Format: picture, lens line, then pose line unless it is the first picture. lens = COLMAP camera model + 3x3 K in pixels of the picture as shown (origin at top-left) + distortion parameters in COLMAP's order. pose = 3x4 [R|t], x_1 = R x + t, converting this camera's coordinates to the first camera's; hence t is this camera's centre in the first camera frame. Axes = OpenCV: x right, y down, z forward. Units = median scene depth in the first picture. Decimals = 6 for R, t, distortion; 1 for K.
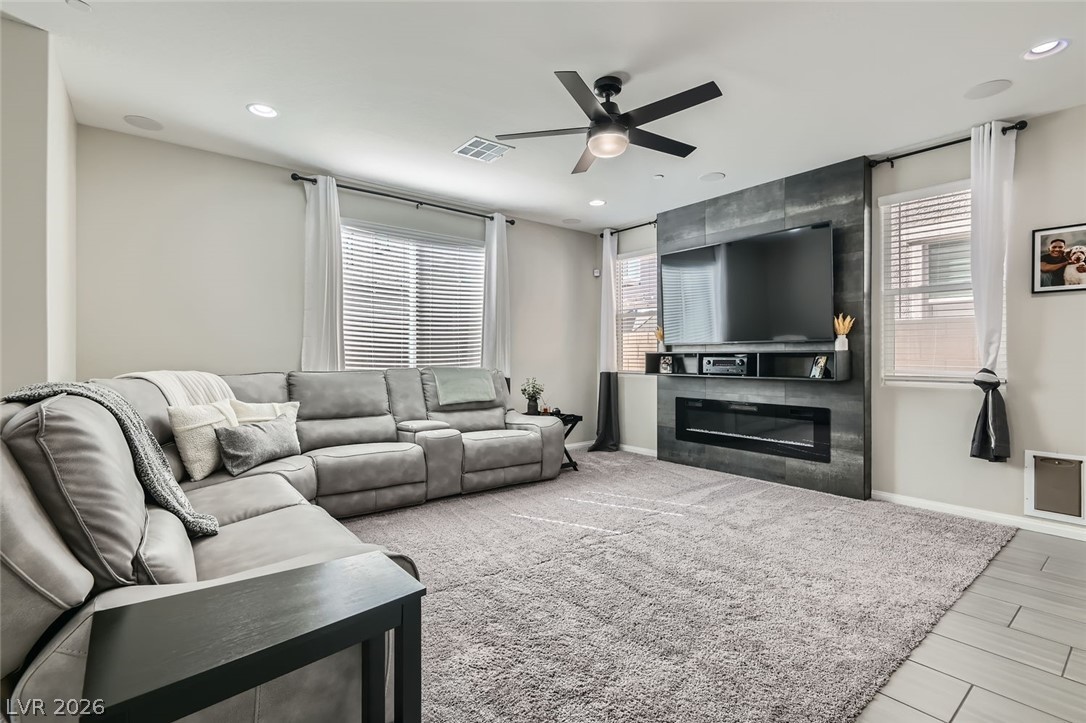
lens RADIAL K [[497.4, 0, 540.3], [0, 497.4, 358.0], [0, 0, 1]] dist [0.000222, -0.000309]
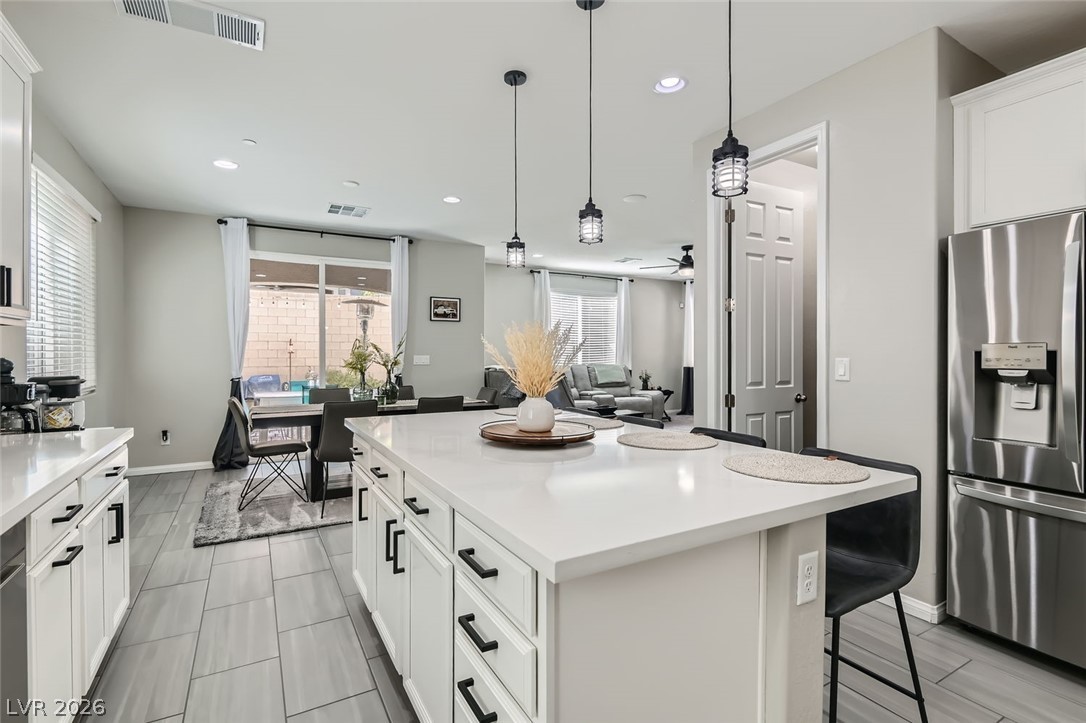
lens RADIAL K [[514.4, 0, 549.8], [0, 514.4, 356.4], [0, 0, 1]] dist [0.000520, 0.000057]
pose [[0.990535, -0.002421, -0.137239, -0.106088], [0.003051, 0.999986, 0.004383, -0.018403], [0.137226, -0.004760, 0.990528, -0.922665]]
